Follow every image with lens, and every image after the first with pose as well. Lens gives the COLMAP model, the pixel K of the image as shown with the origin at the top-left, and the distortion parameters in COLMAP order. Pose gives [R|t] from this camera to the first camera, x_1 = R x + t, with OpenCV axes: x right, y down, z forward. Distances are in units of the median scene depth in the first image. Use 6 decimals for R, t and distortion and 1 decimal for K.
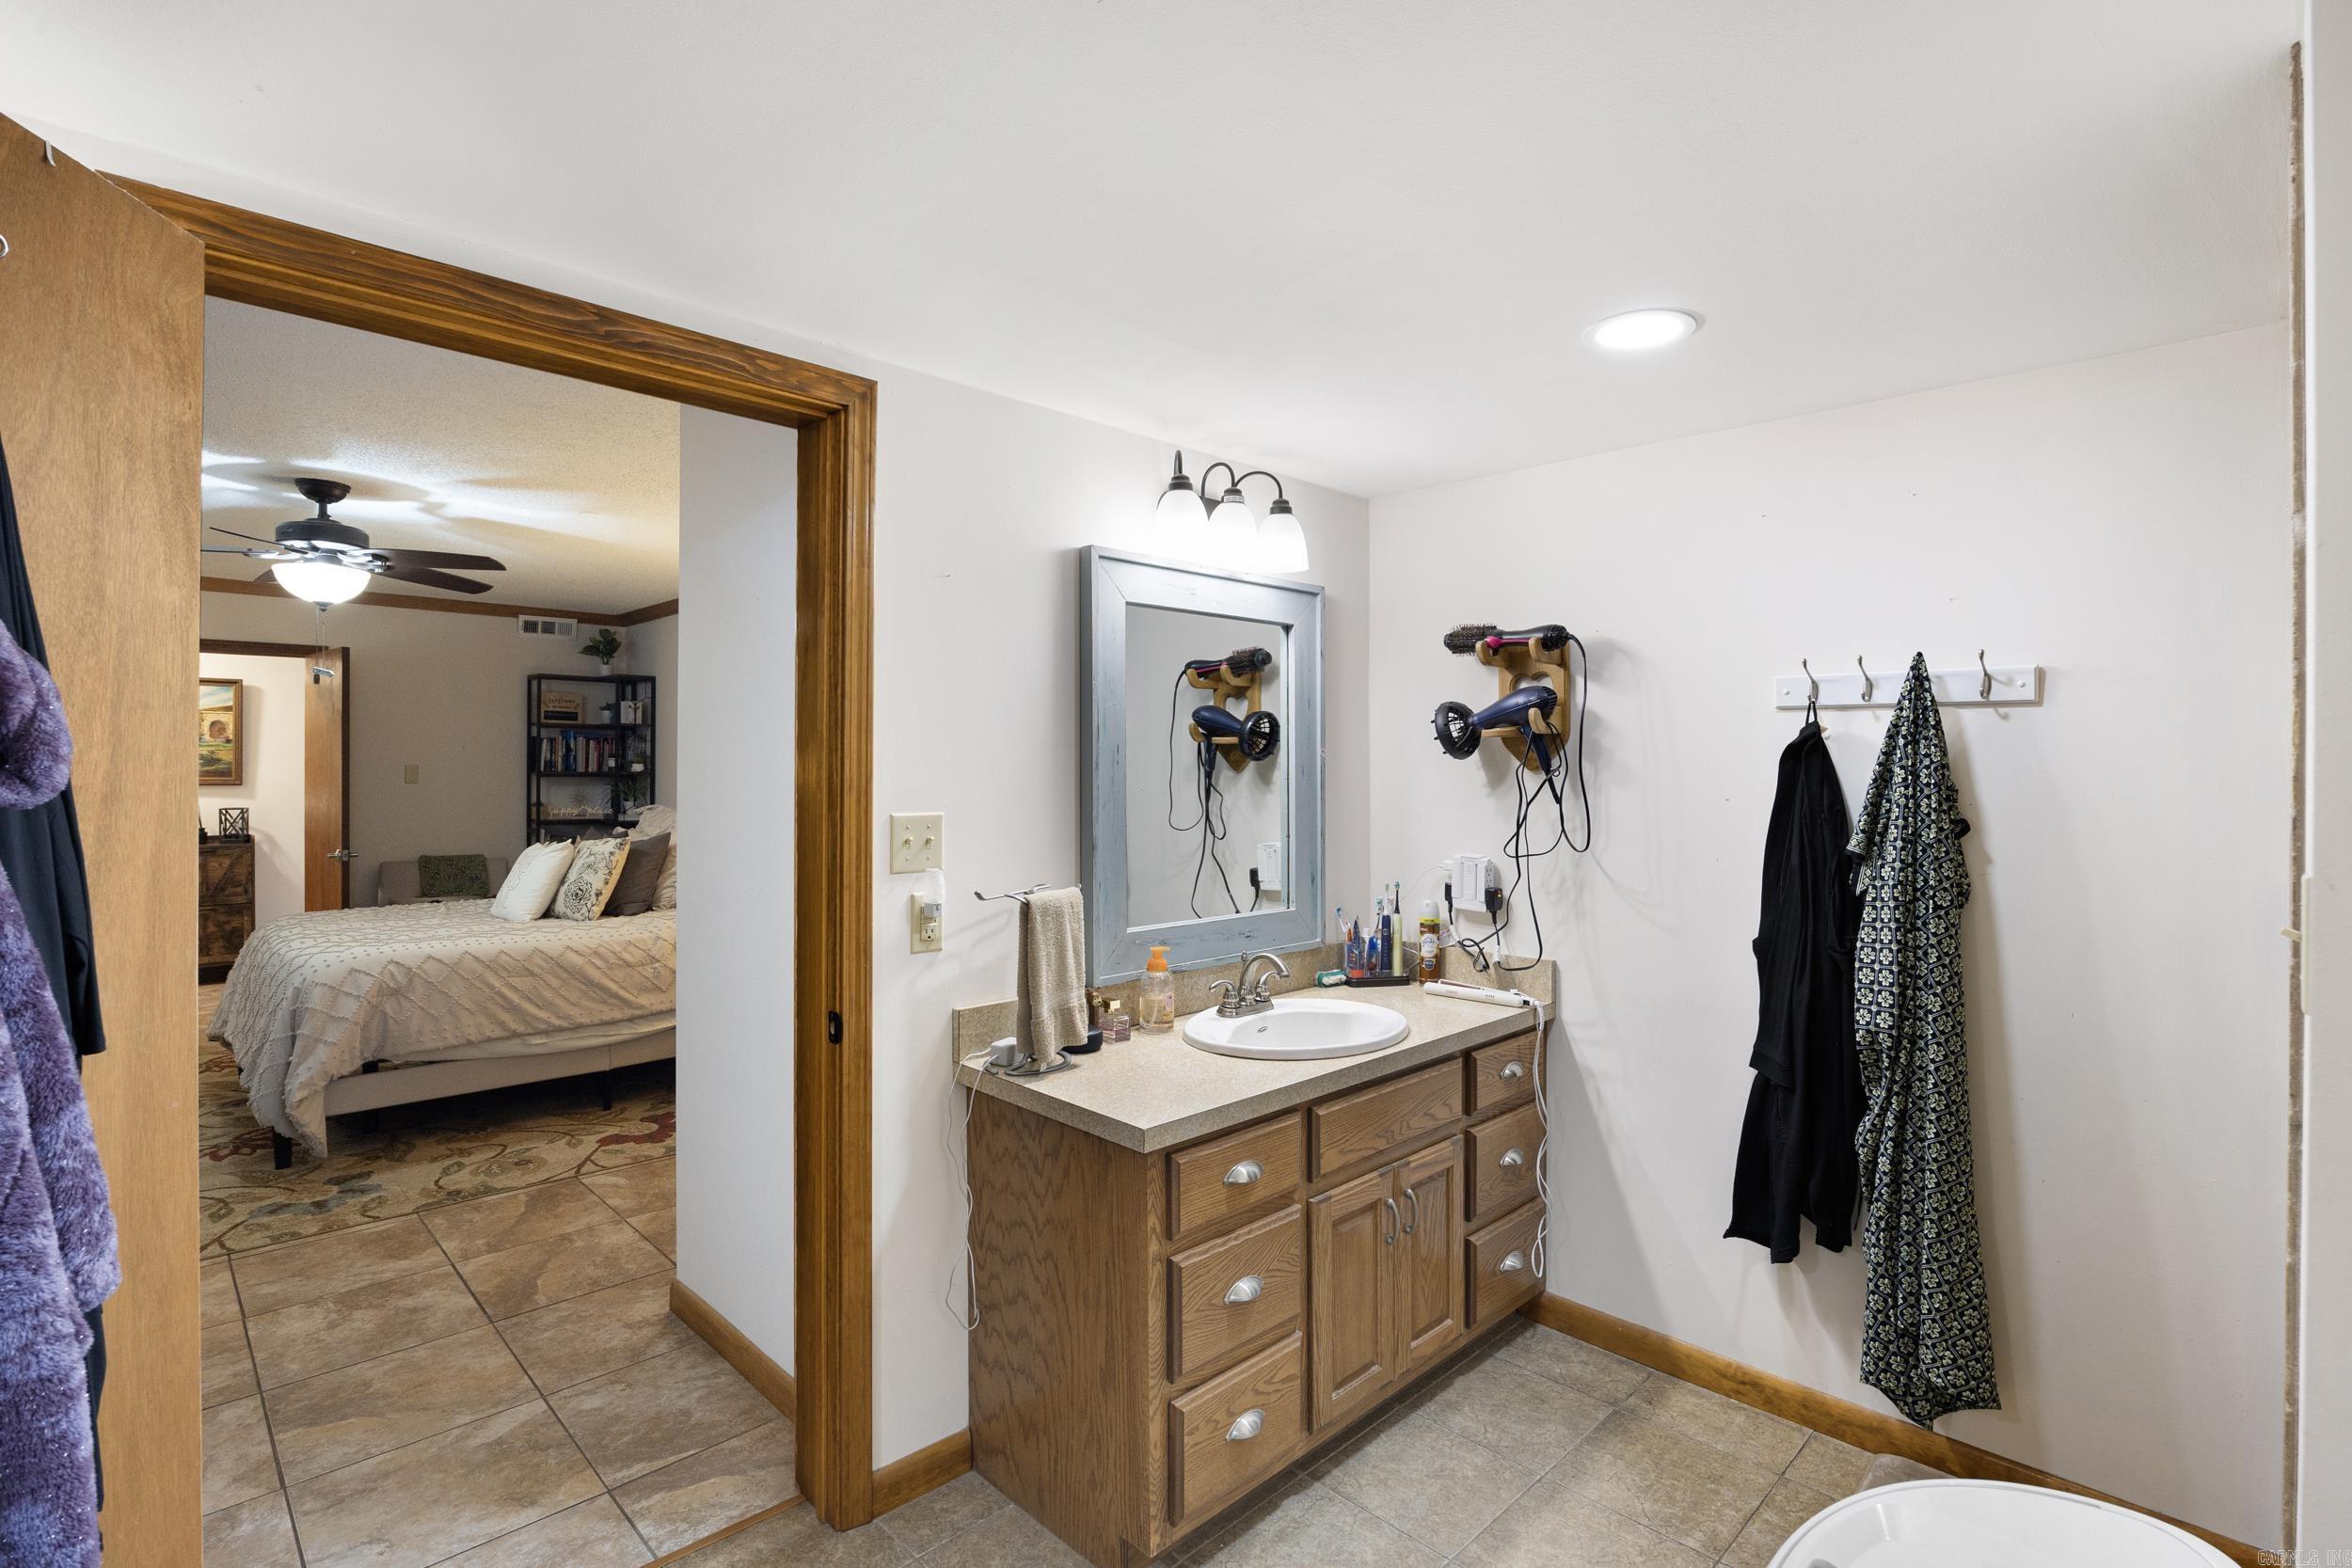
lens RADIAL K [[1102.6, 0, 1170.0], [0, 1102.6, 764.3], [0, 0, 1]] dist [-0.010849, 0.000263]
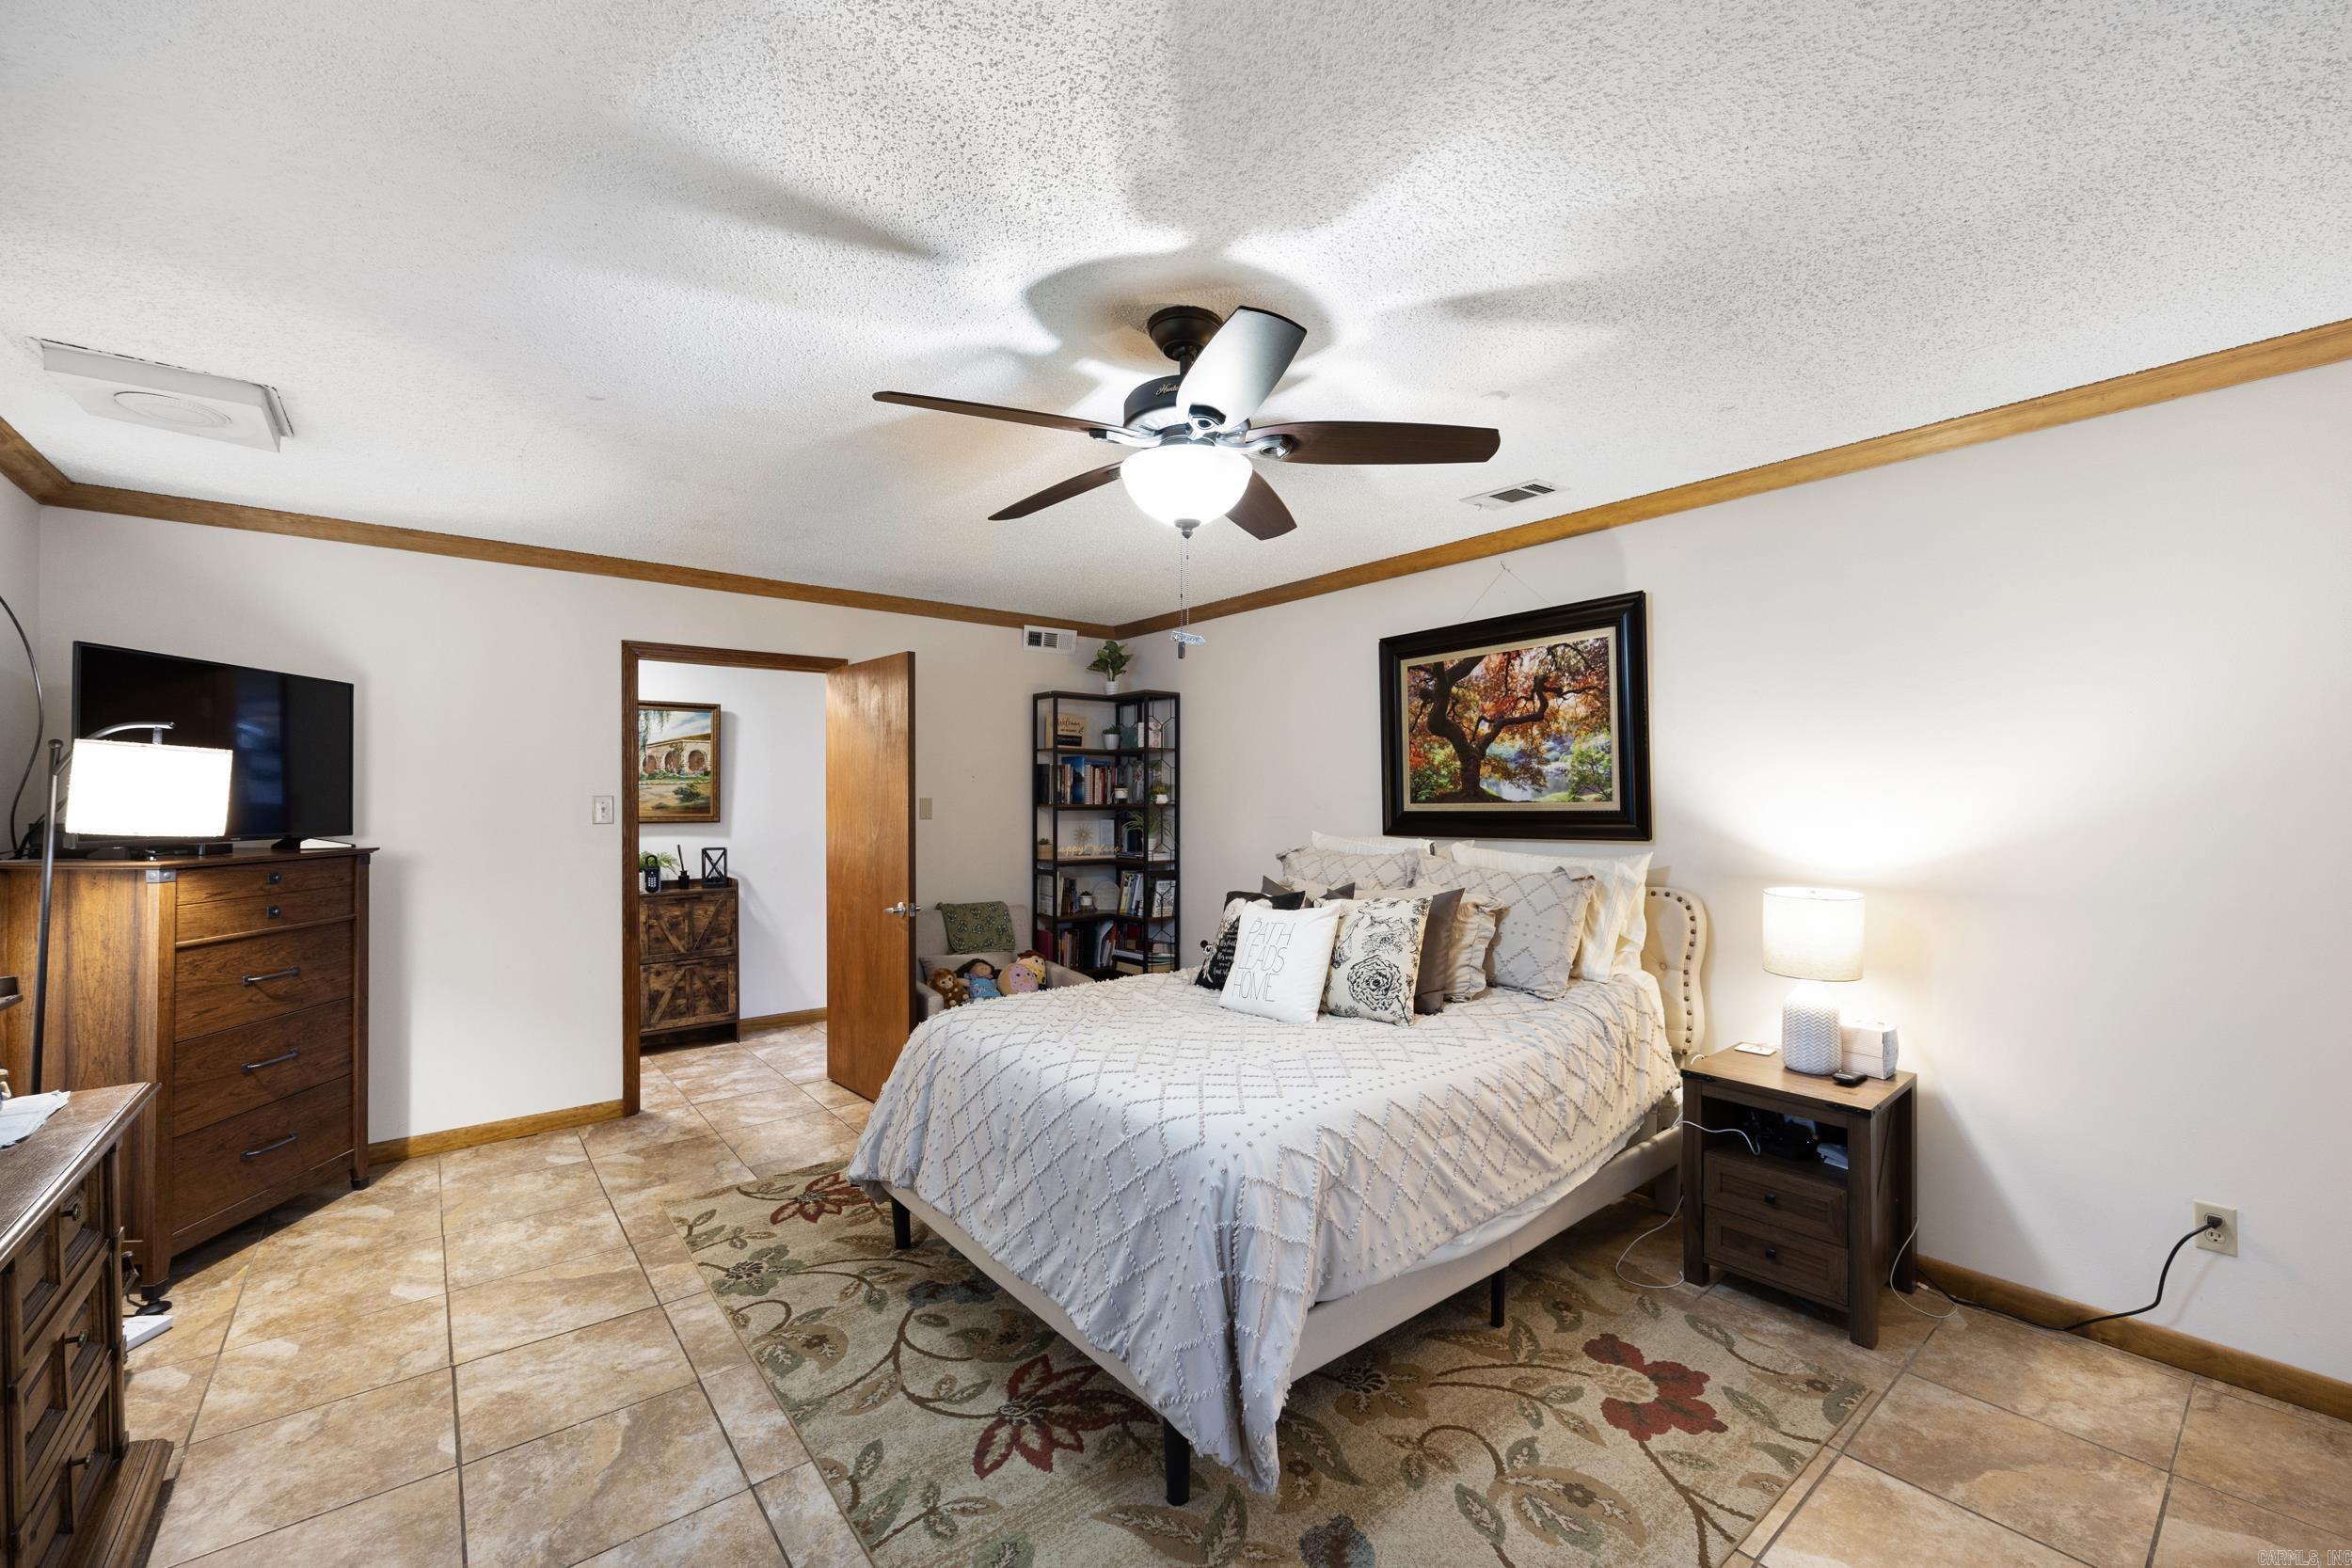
lens RADIAL K [[941.9, 0, 1183.4], [0, 941.9, 777.8], [0, 0, 1]] dist [-0.008808, 0.000143]
pose [[0.995990, -0.010776, -0.088813, -0.414002], [0.009140, 0.999781, -0.018799, 0.000646], [0.088996, 0.017912, 0.995871, 0.274688]]
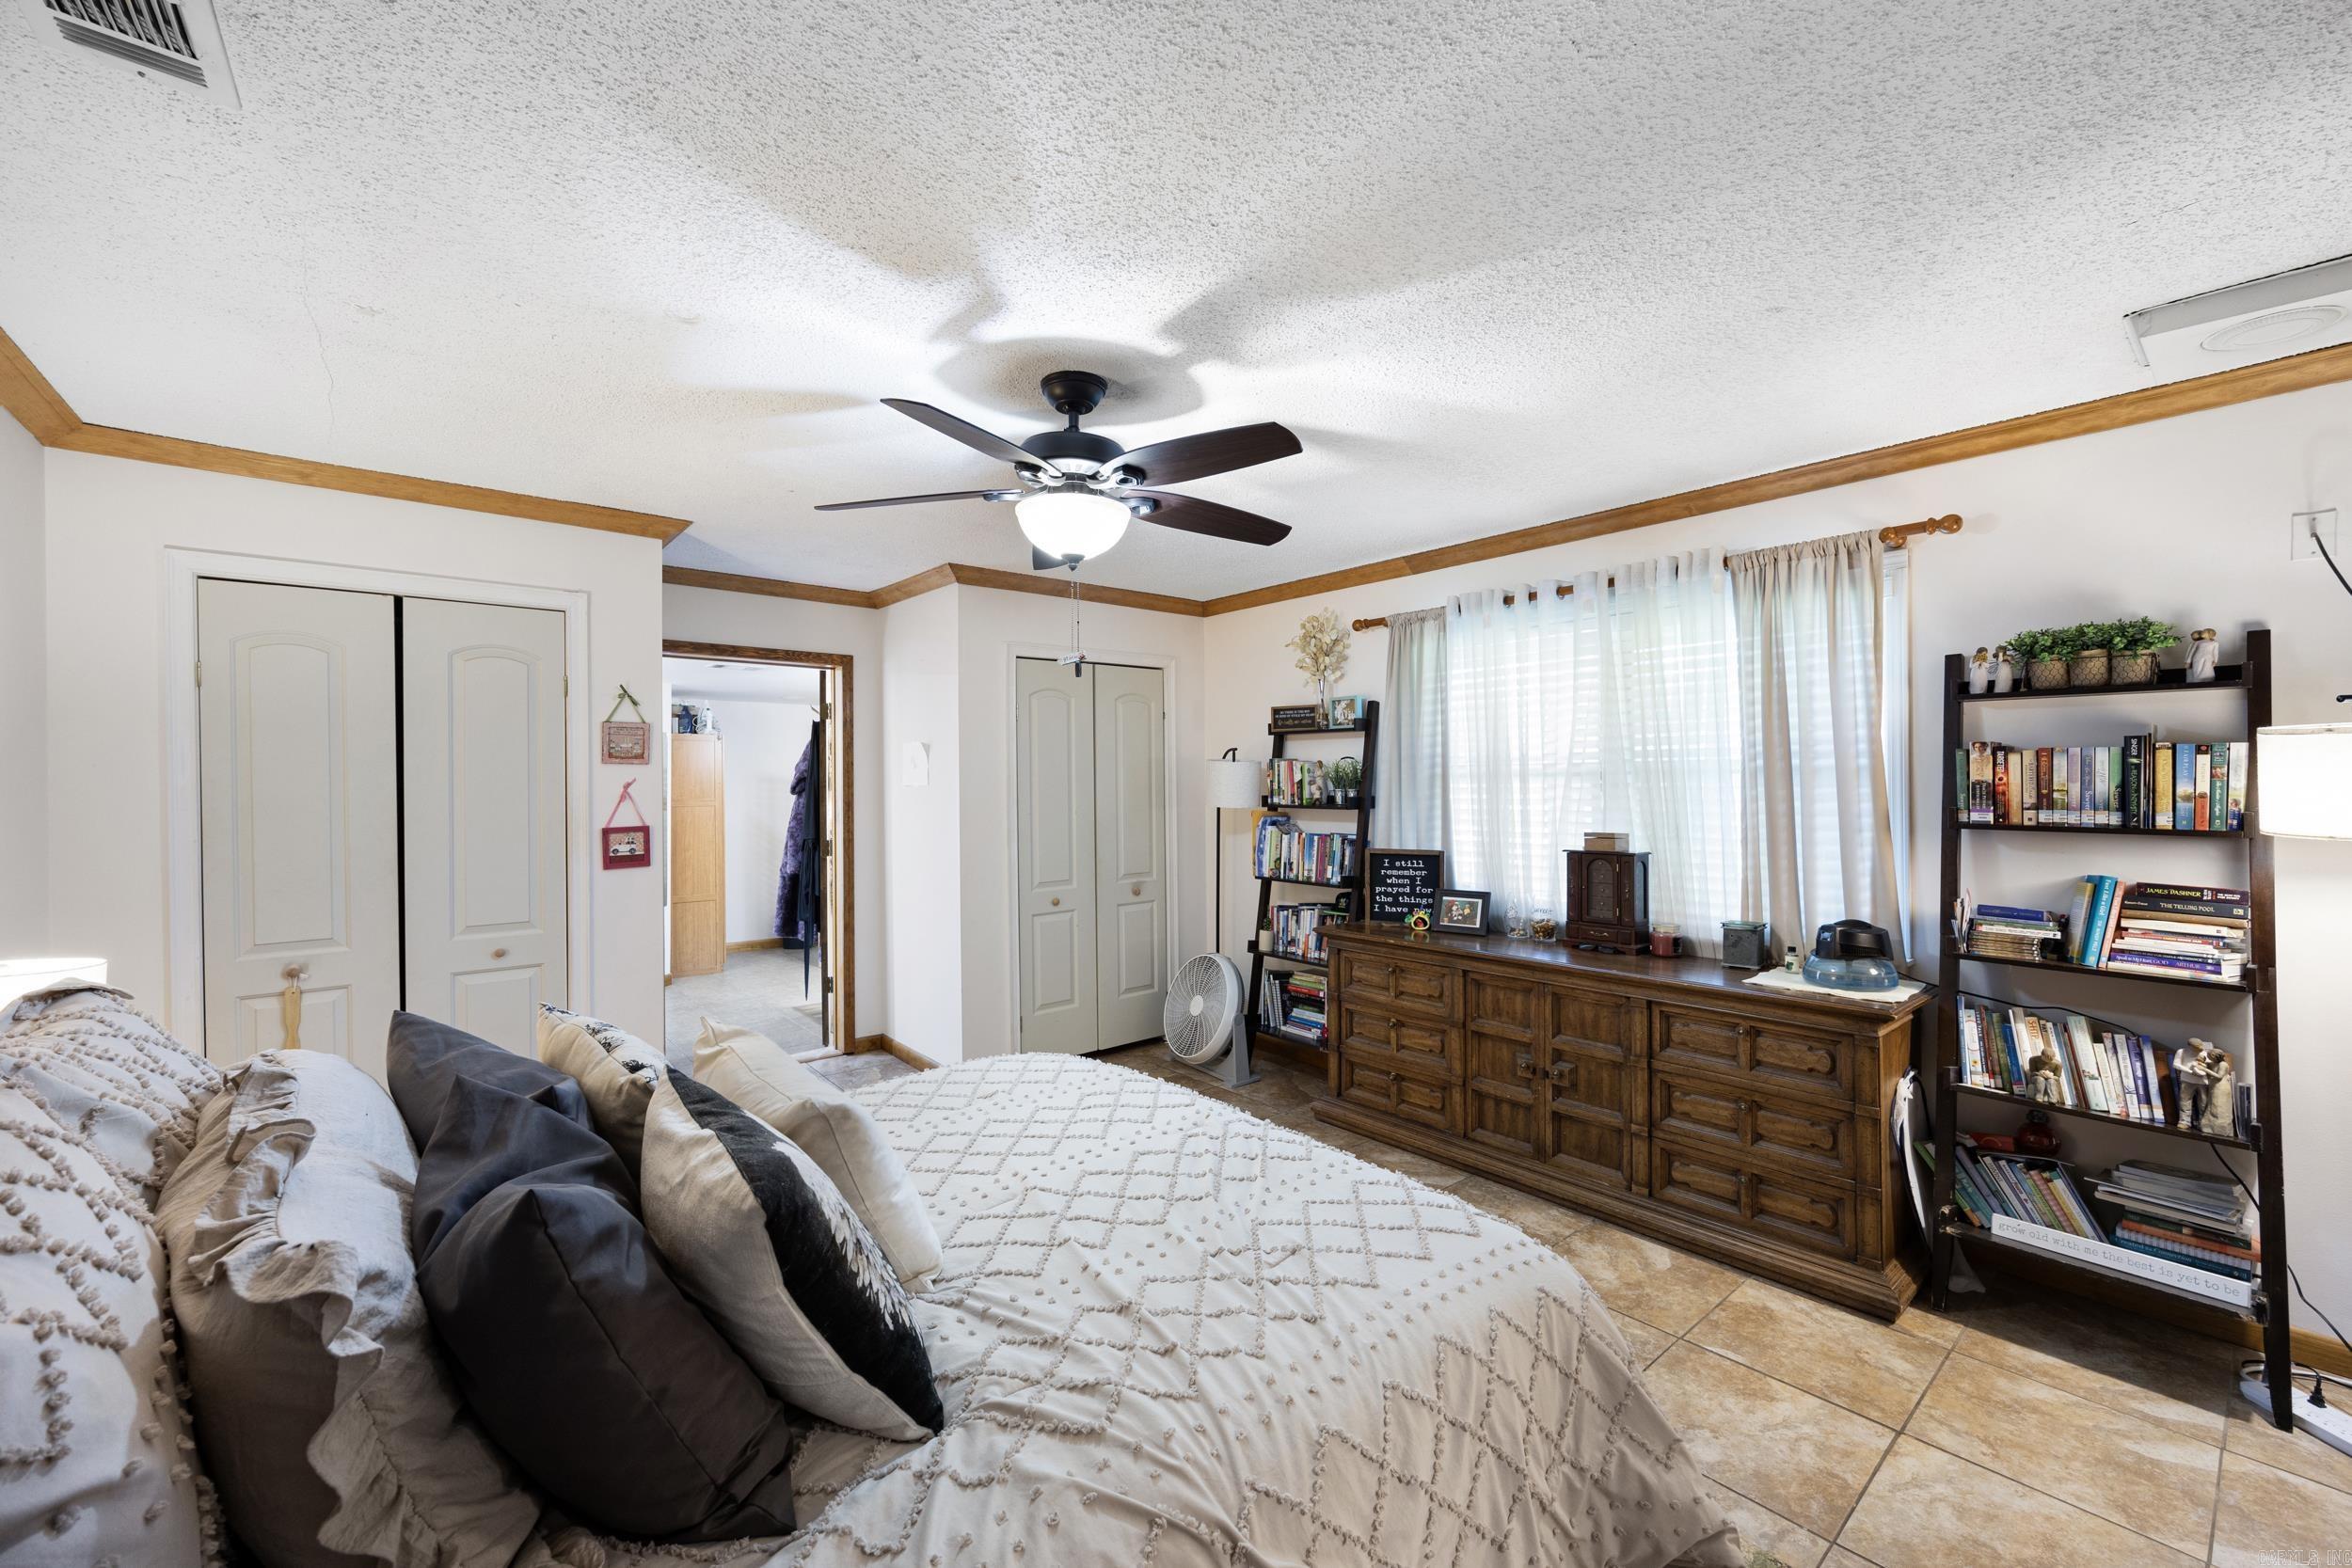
lens RADIAL K [[941.9, 0, 1187.4], [0, 941.9, 794.6], [0, 0, 1]] dist [-0.008808, 0.000143]
pose [[-0.997793, -0.003234, 0.066321, -0.498652], [-0.002782, 0.999972, 0.006904, -0.001145], [-0.066342, 0.006704, -0.997774, 0.886152]]
